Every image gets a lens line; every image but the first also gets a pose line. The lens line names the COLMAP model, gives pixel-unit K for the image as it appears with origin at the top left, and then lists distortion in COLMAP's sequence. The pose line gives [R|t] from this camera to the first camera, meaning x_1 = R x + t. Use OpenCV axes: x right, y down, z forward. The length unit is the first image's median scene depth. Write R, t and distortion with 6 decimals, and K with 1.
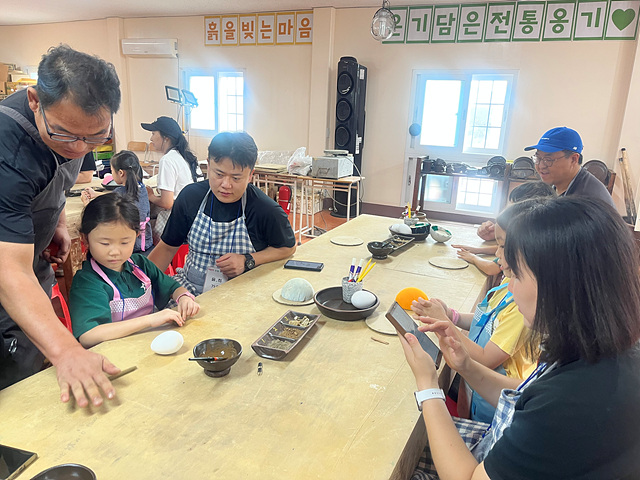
lens RADIAL K [[501.1, 0, 303.0], [0, 501.1, 239.7], [0, 0, 1]] dist [0.085068, -0.123757]
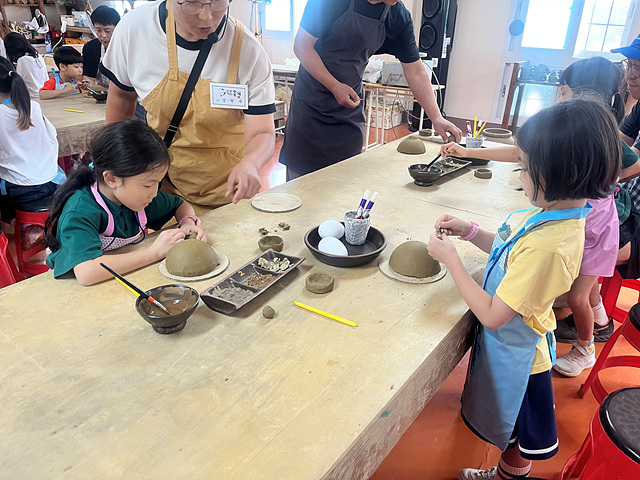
lens RADIAL K [[496.2, 0, 320.0], [0, 496.2, 240.0], [0, 0, 1]] dist [0.074132, -0.105990]
pose [[0.984852, 0.064844, -0.160817, 0.068878], [-0.036471, 0.984162, 0.173482, -0.005863], [0.169519, -0.164989, 0.971618, 0.091564]]
